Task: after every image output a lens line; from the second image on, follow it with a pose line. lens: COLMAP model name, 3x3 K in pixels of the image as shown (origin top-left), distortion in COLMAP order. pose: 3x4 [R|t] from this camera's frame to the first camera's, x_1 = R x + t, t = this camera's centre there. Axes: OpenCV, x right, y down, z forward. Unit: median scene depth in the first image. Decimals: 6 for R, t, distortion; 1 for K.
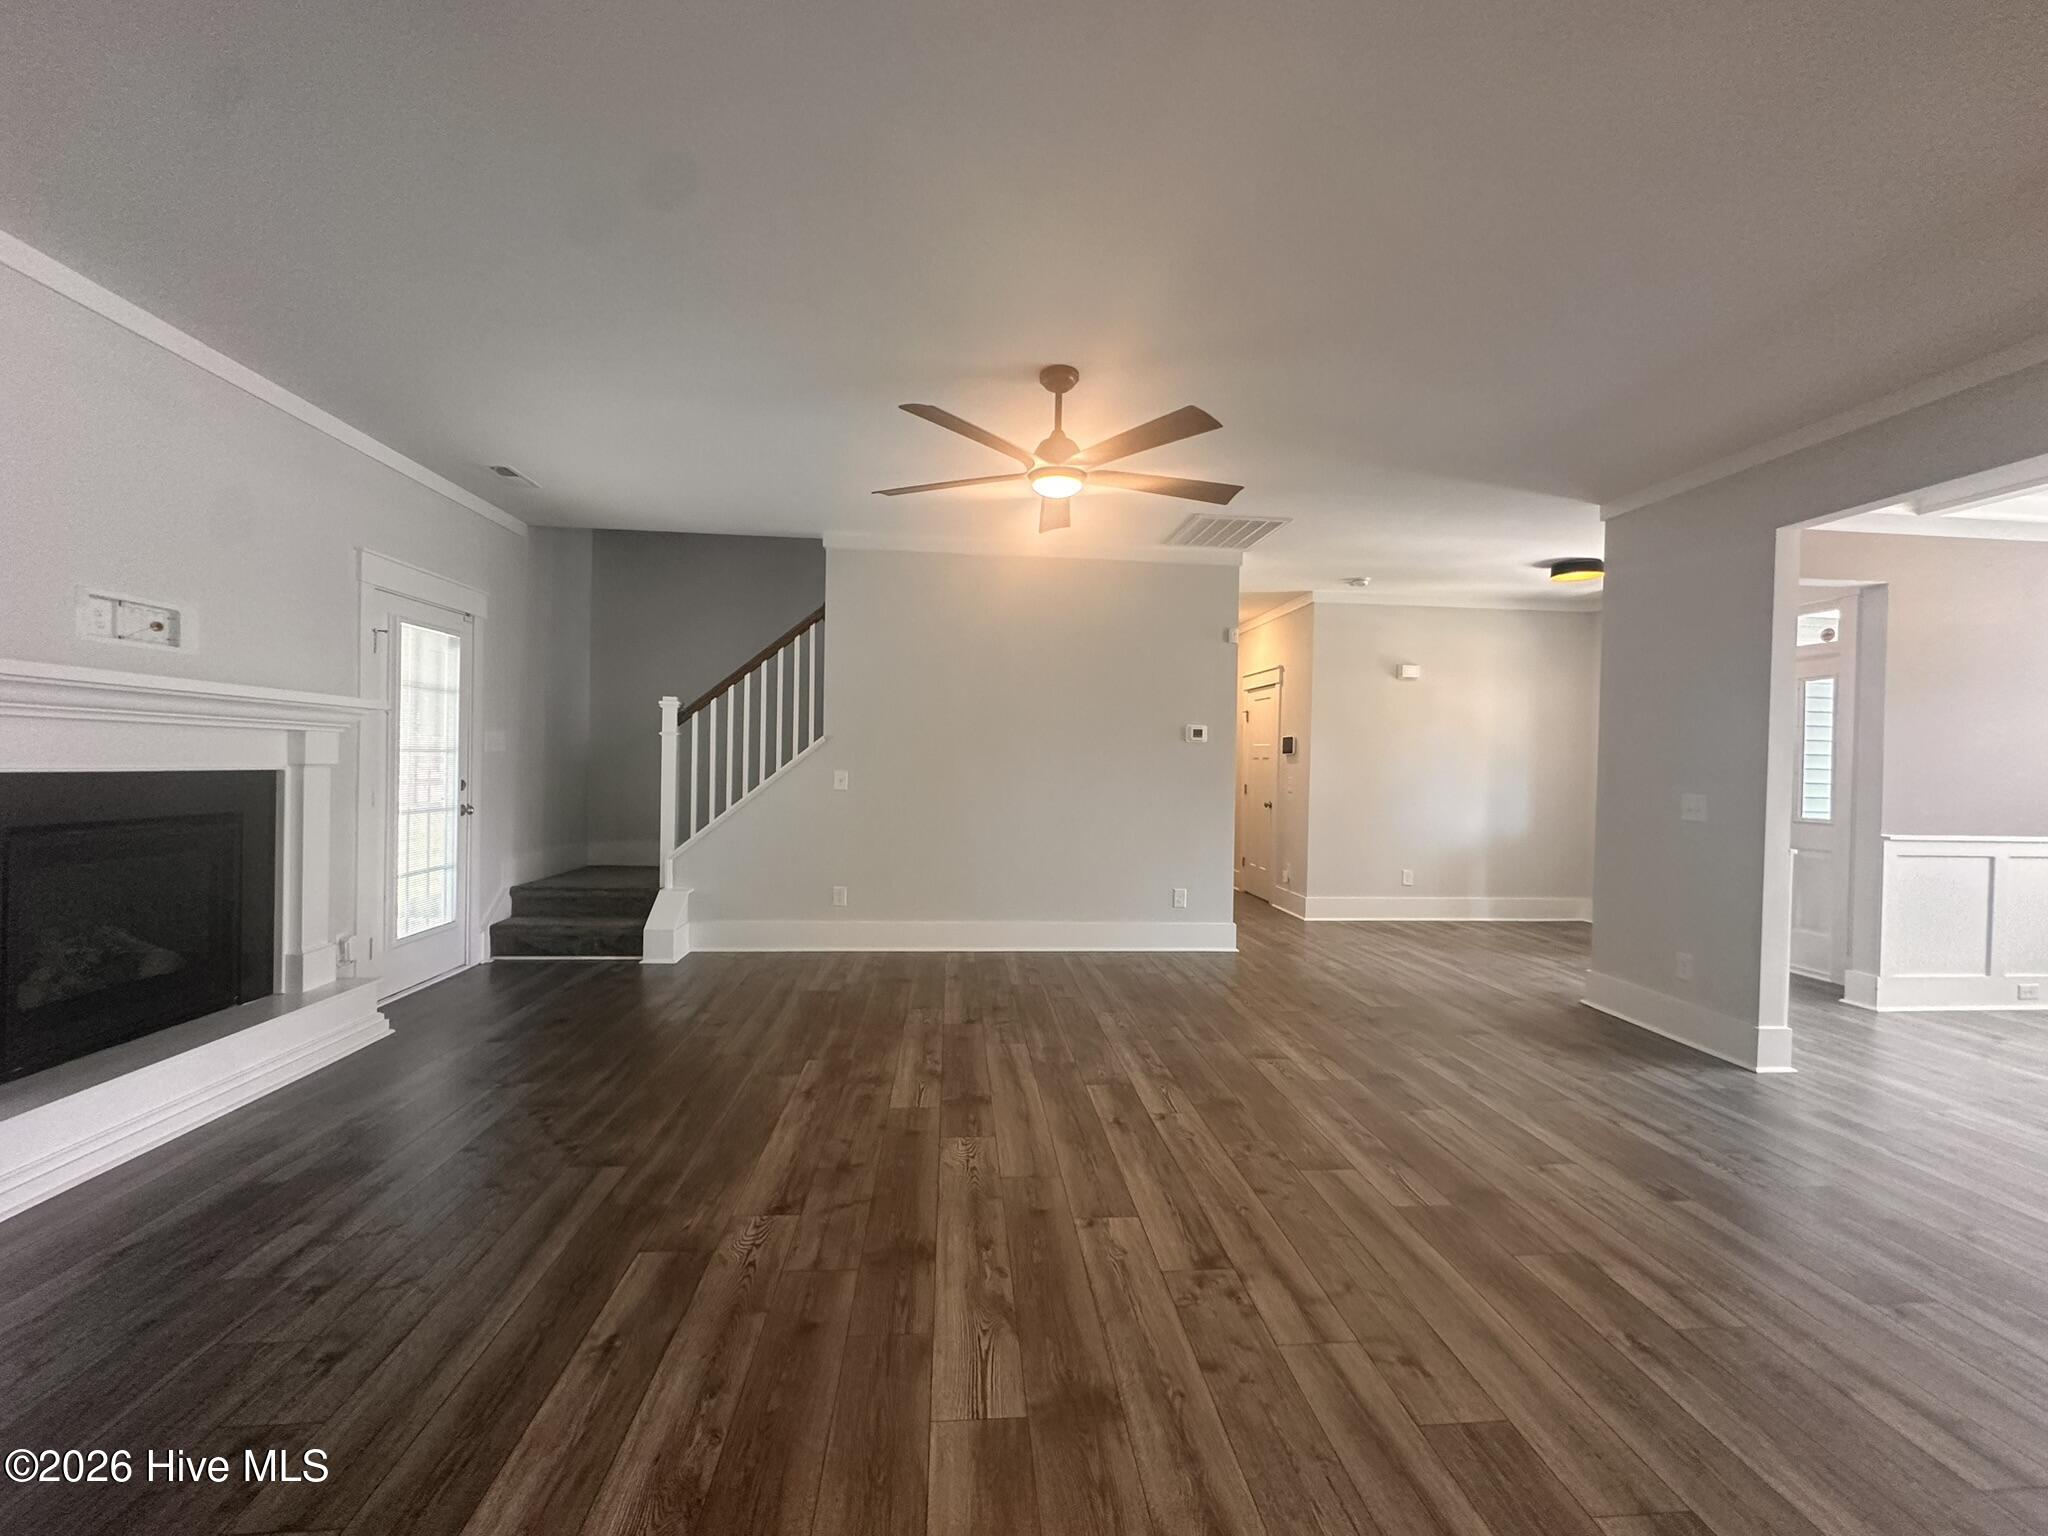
lens RADIAL K [[817.5, 0, 1024.0], [0, 817.5, 768.0], [0, 0, 1]] dist [-0.002589, -0.000170]
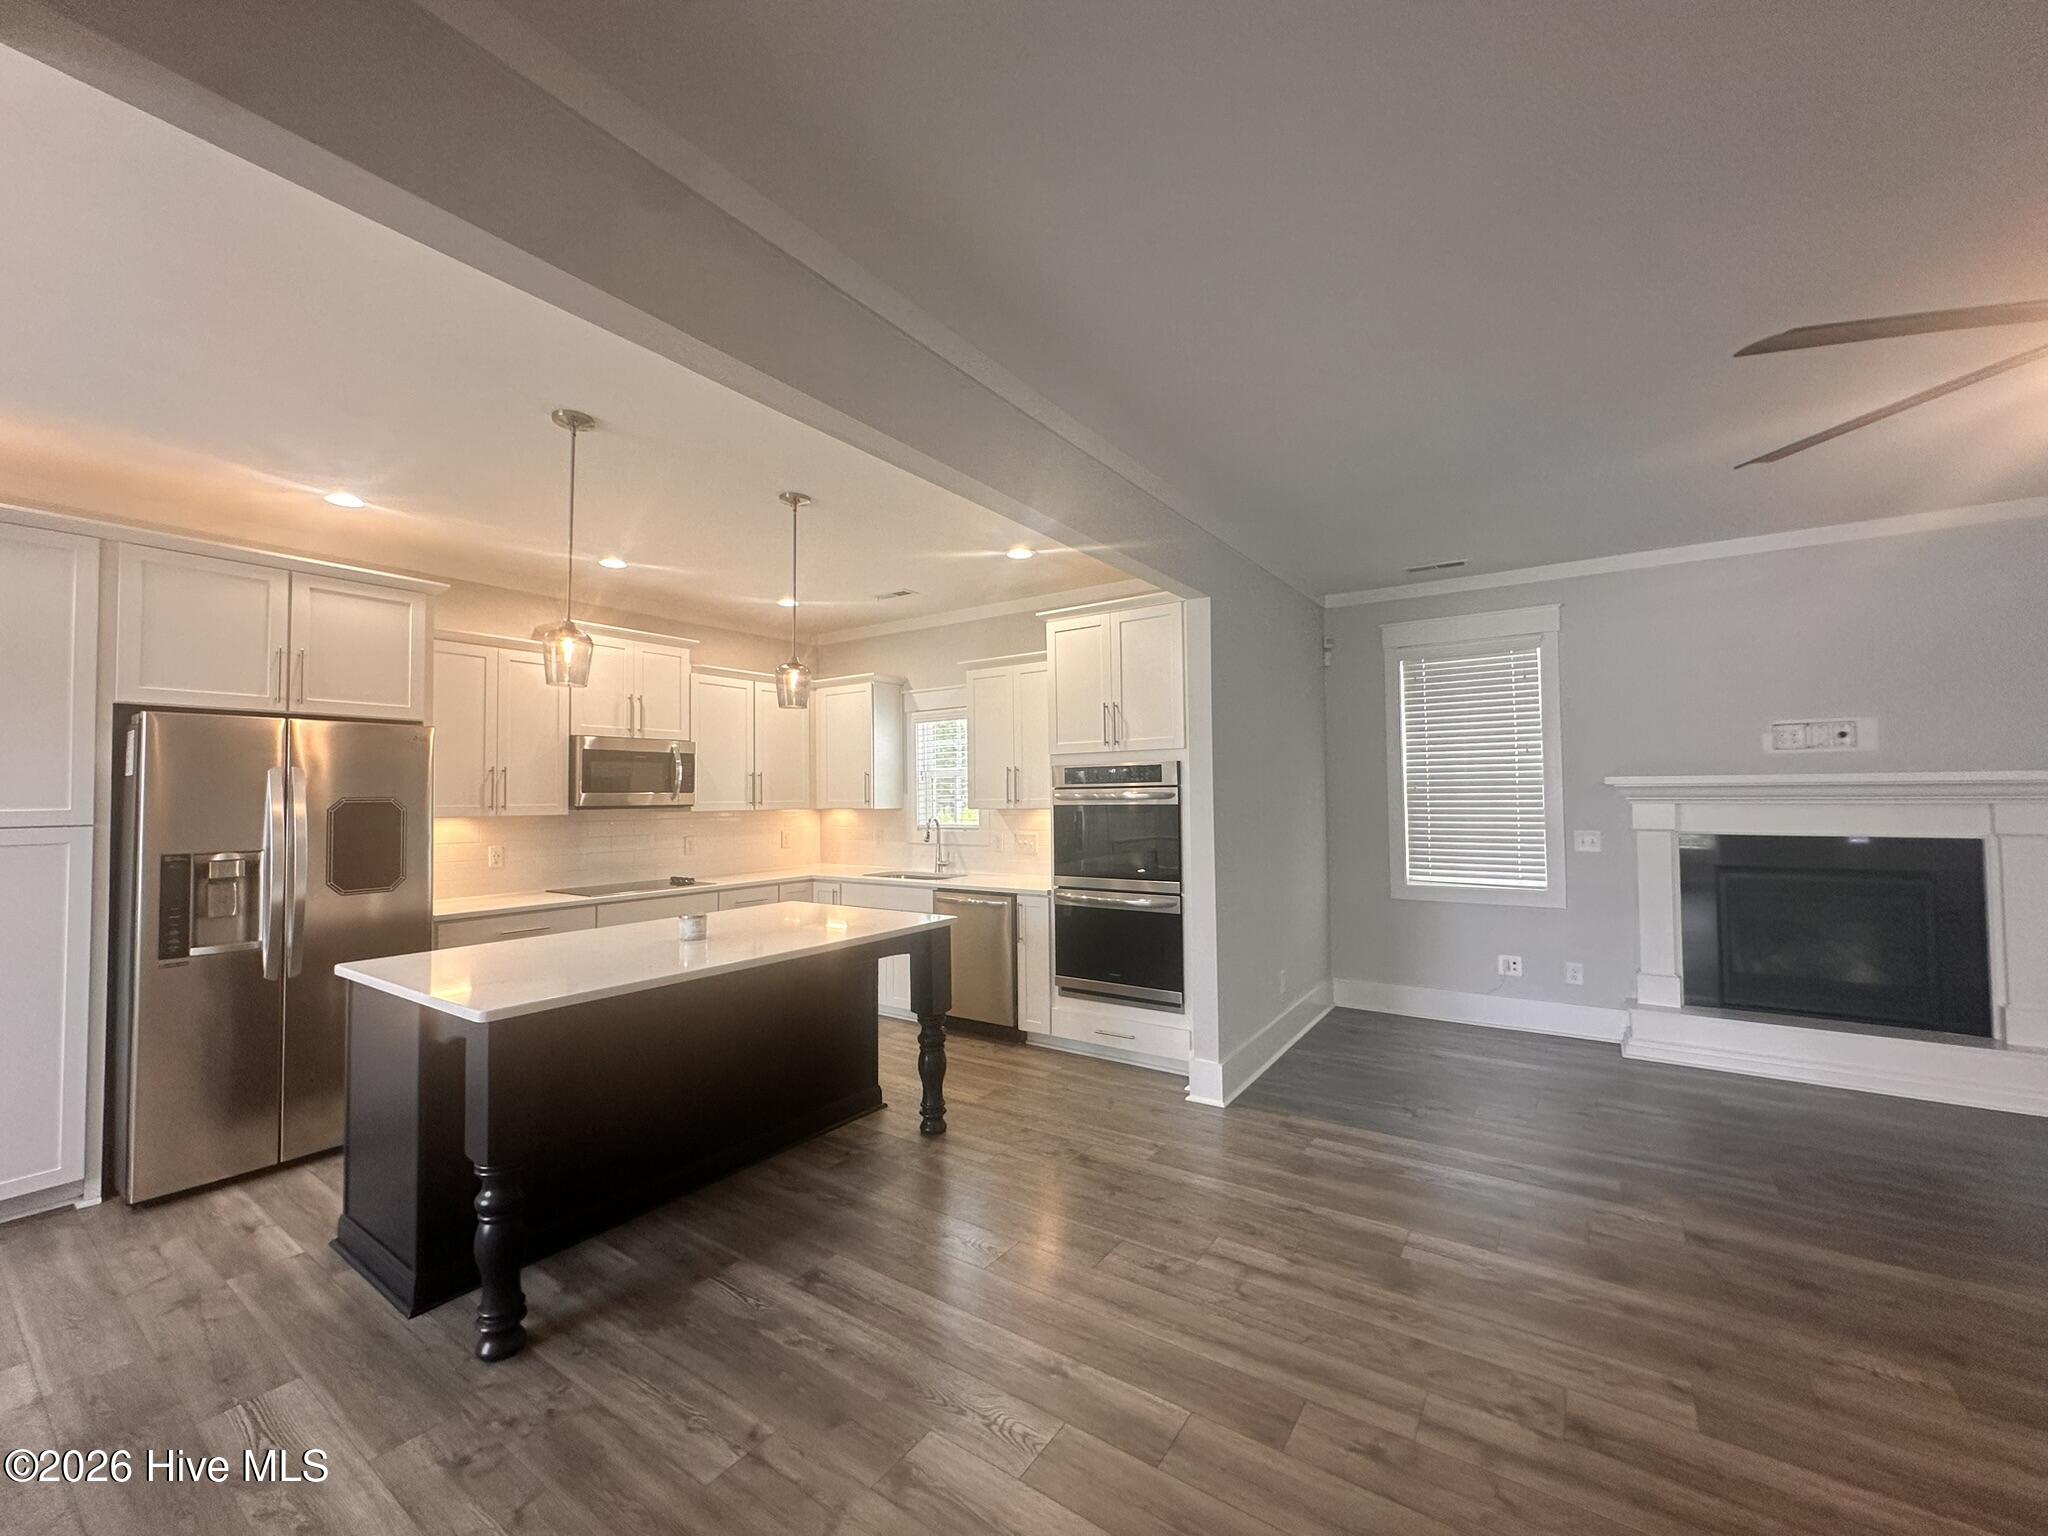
lens RADIAL K [[817.5, 0, 1024.0], [0, 817.5, 768.0], [0, 0, 1]] dist [-0.002589, -0.000170]
pose [[-0.639232, -0.039767, -0.767985, 0.898969], [-0.007975, 0.998951, -0.045088, -0.037871], [0.768972, -0.022697, -0.638879, 0.769730]]
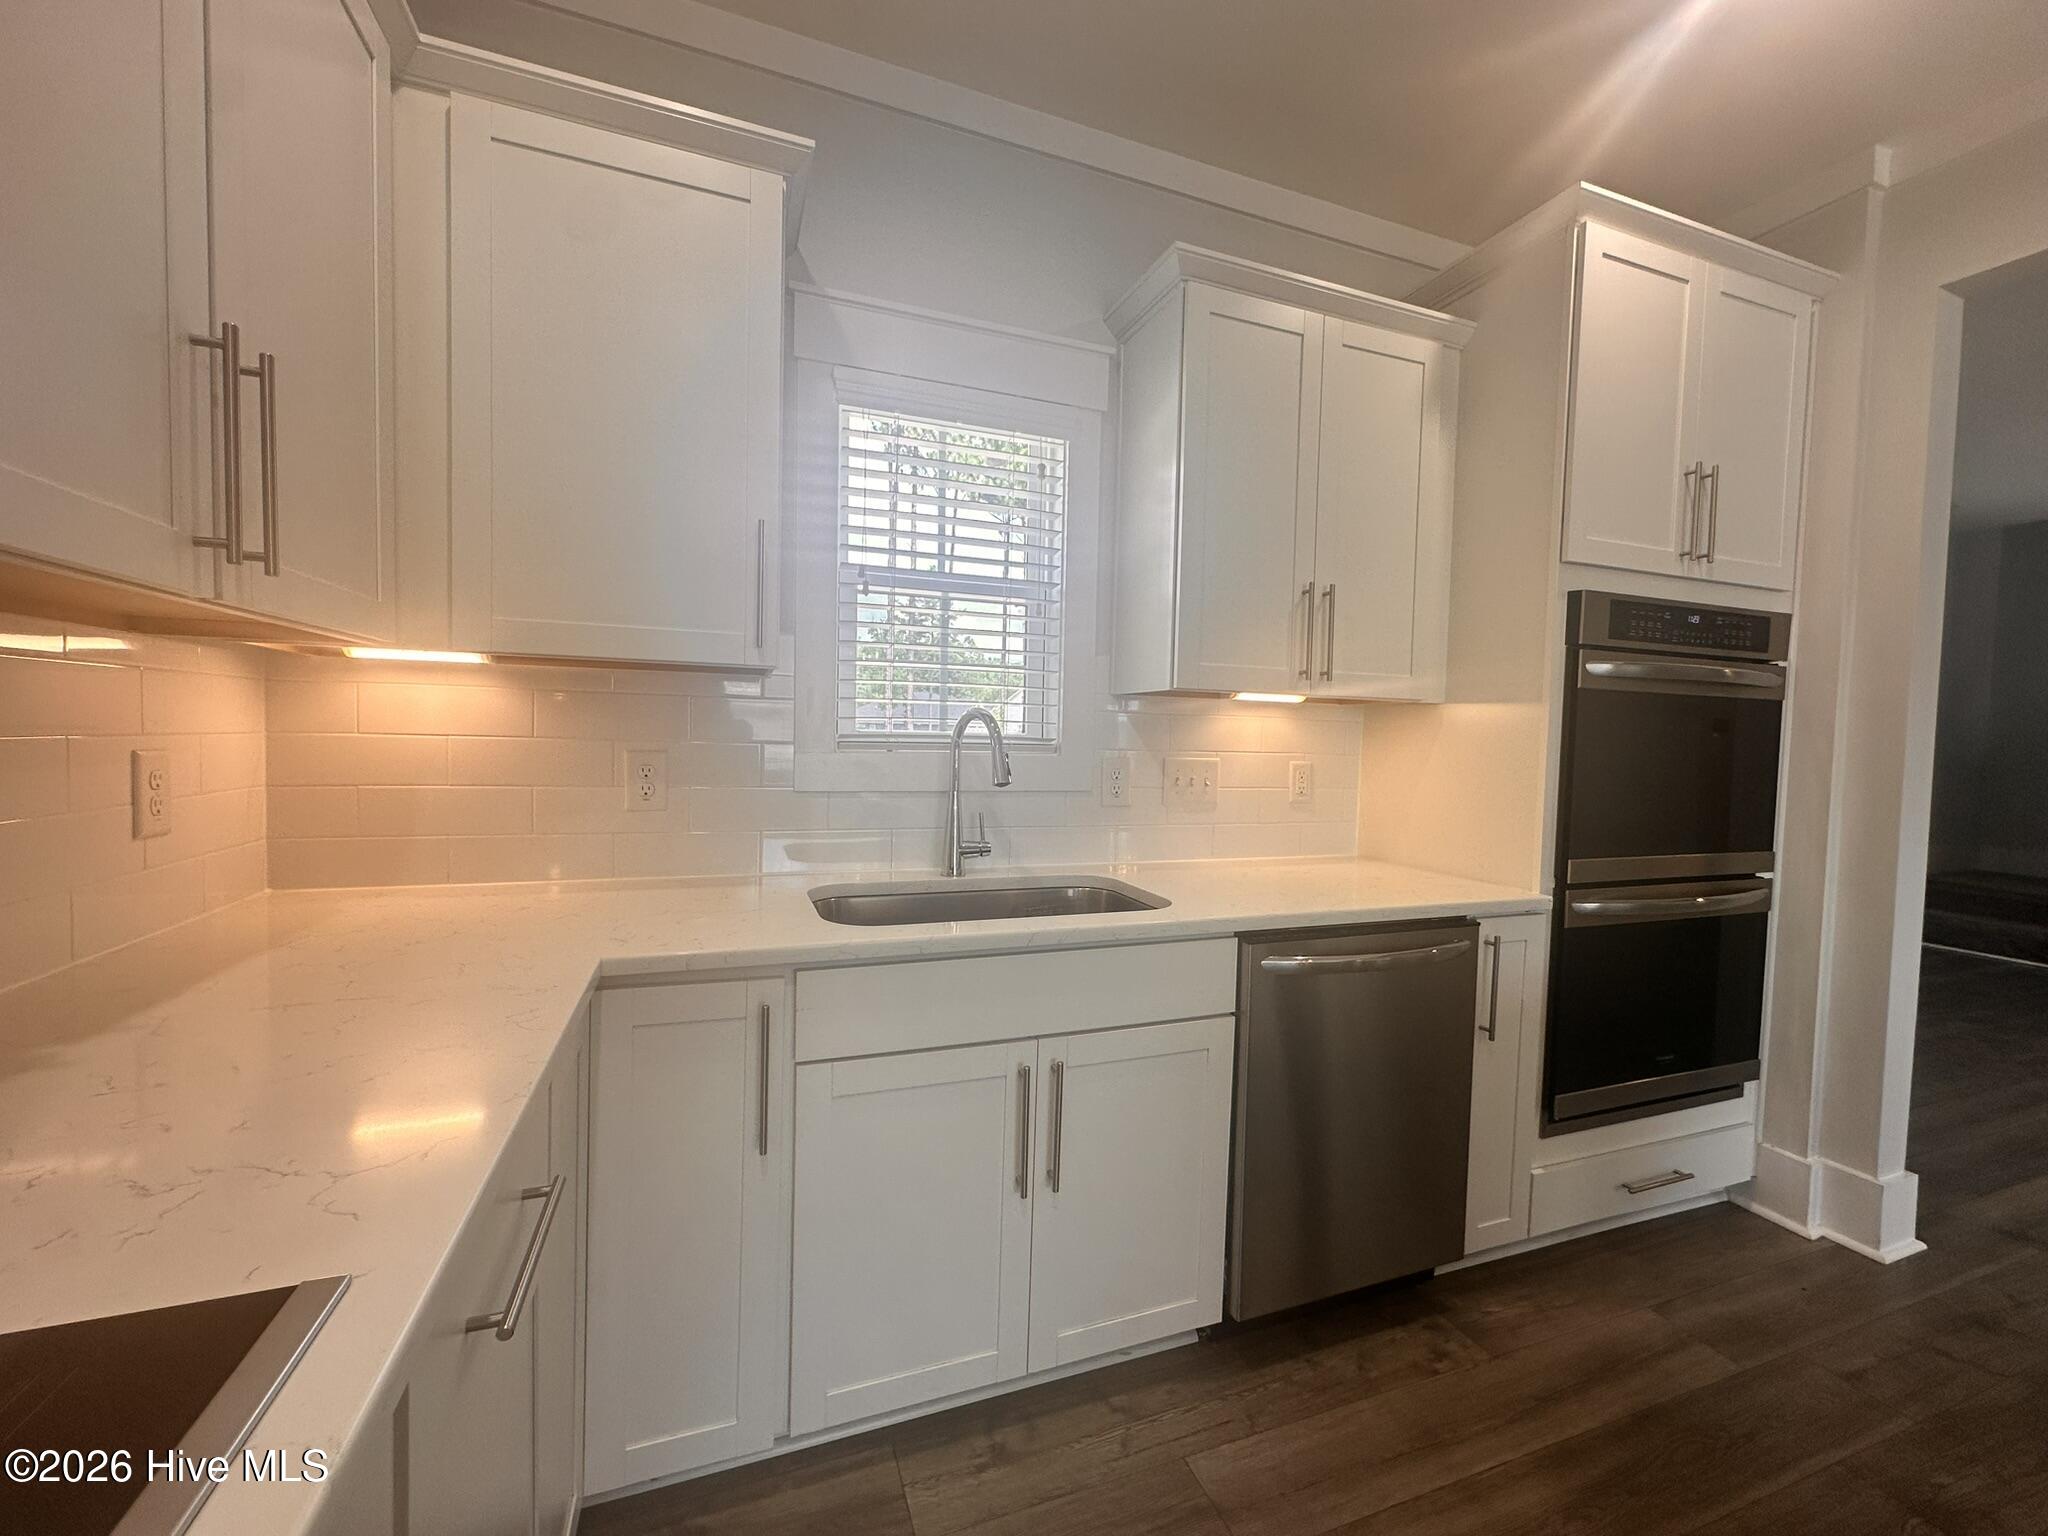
lens RADIAL K [[824.9, 0, 1026.2], [0, 824.9, 778.0], [0, 0, 1]] dist [-0.001665, -0.000190]
pose [[0.261117, 0.034102, -0.964705, 0.198283], [-0.027365, 0.999236, 0.027916, 0.022763], [0.964919, 0.019110, 0.261851, -0.698304]]
